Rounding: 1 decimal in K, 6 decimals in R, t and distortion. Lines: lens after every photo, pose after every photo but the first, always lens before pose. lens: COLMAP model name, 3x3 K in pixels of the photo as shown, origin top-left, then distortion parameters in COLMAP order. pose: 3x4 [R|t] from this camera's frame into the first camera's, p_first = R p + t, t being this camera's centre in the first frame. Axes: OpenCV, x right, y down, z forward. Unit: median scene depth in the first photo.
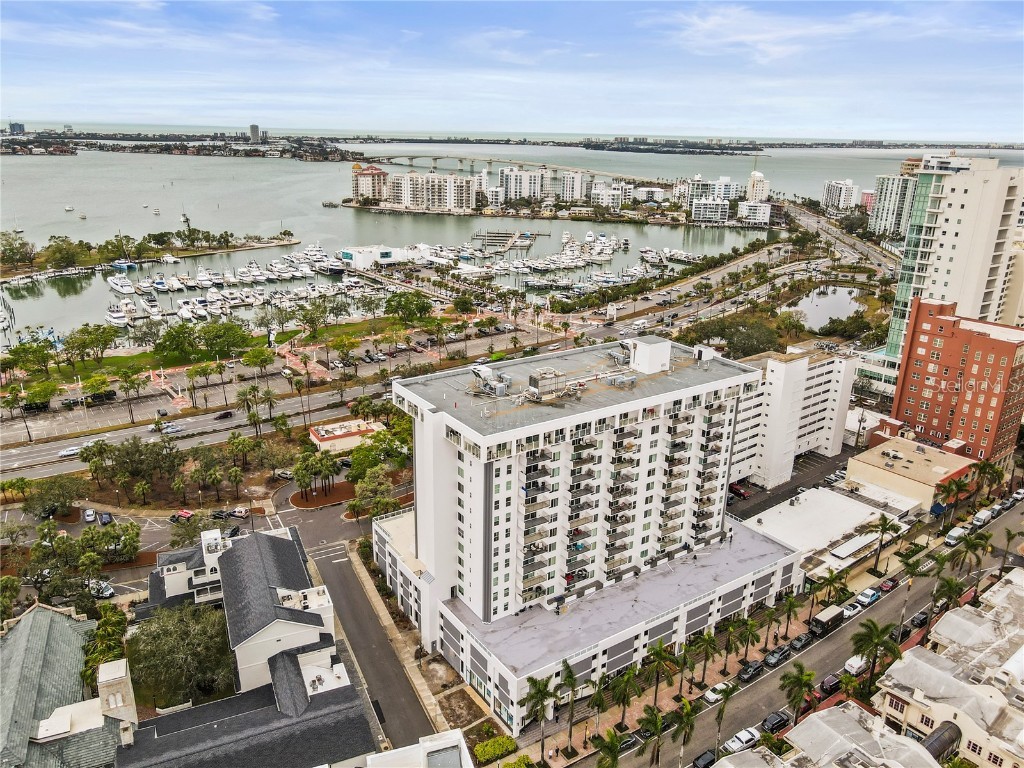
lens RADIAL K [[763.1, 0, 511.4], [0, 763.1, 380.7], [0, 0, 1]] dist [-0.000802, 0.036933]
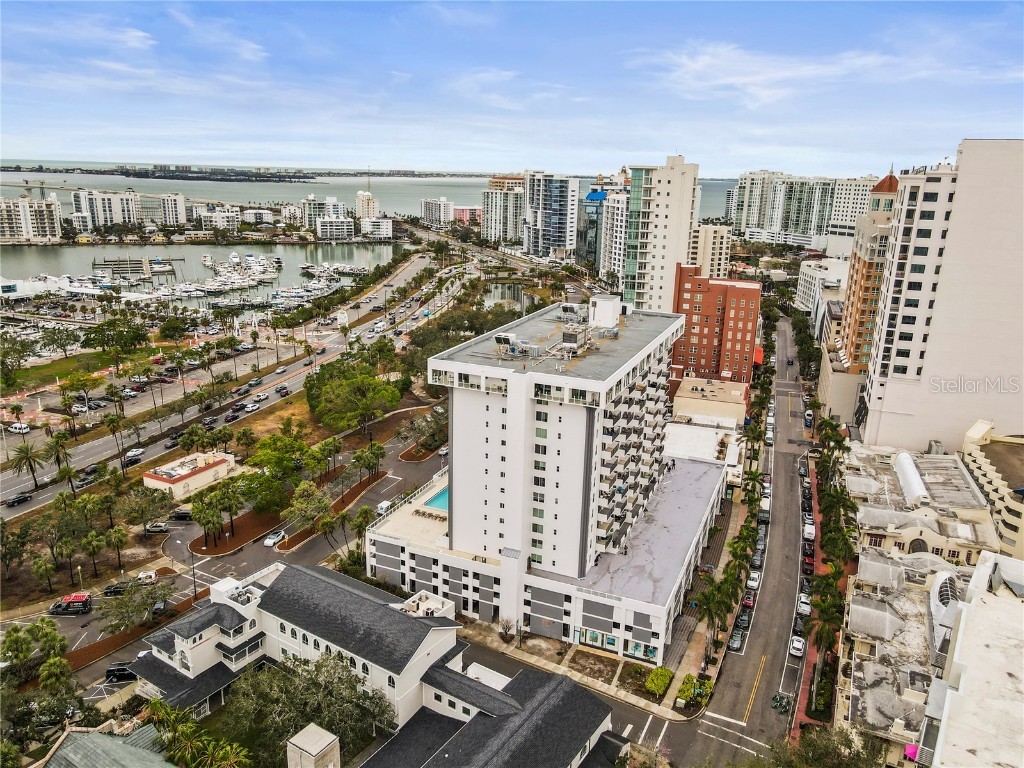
lens RADIAL K [[763.1, 0, 511.4], [0, 763.1, 380.7], [0, 0, 1]] dist [-0.000802, 0.036933]
pose [[0.842779, -0.144096, 0.518613, -0.211293], [0.163159, 0.986559, 0.008970, 0.013409], [-0.512935, 0.077056, 0.854962, 0.061537]]
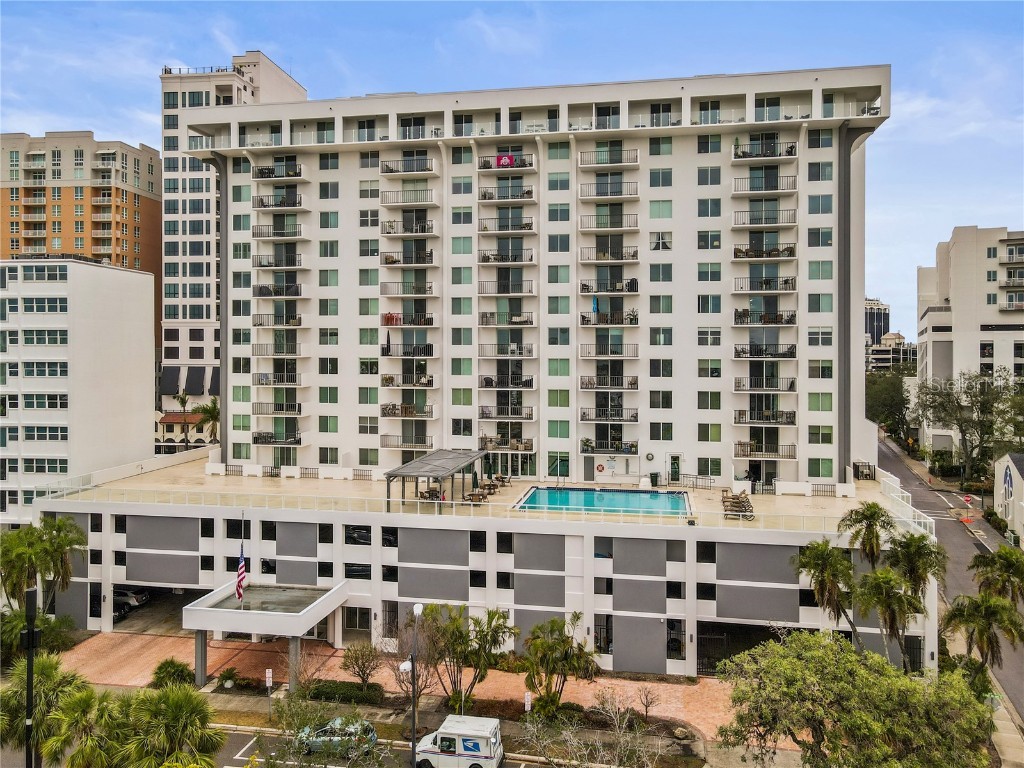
lens RADIAL K [[776.3, 0, 514.1], [0, 776.3, 344.9], [0, 0, 1]] dist [0.000875, 0.031814]
pose [[-0.709157, -0.018585, 0.704805, -0.125177], [0.207820, 0.949730, 0.234146, 0.001394], [-0.673726, 0.312519, -0.669645, 0.578795]]
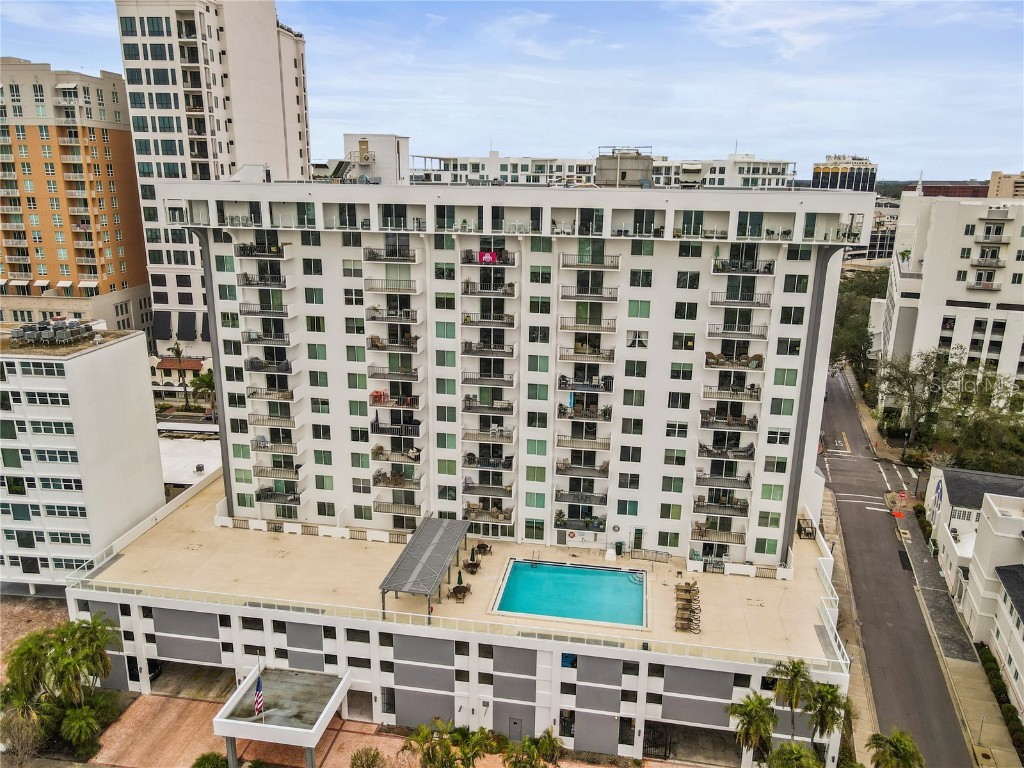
lens RADIAL K [[757.8, 0, 511.3], [0, 757.8, 380.8], [0, 0, 1]] dist [0.000116, 0.035190]
pose [[-0.720182, -0.212391, 0.660476, -0.122666], [0.191854, 0.853898, 0.483788, -0.062492], [-0.666731, 0.475130, -0.574214, 0.555953]]
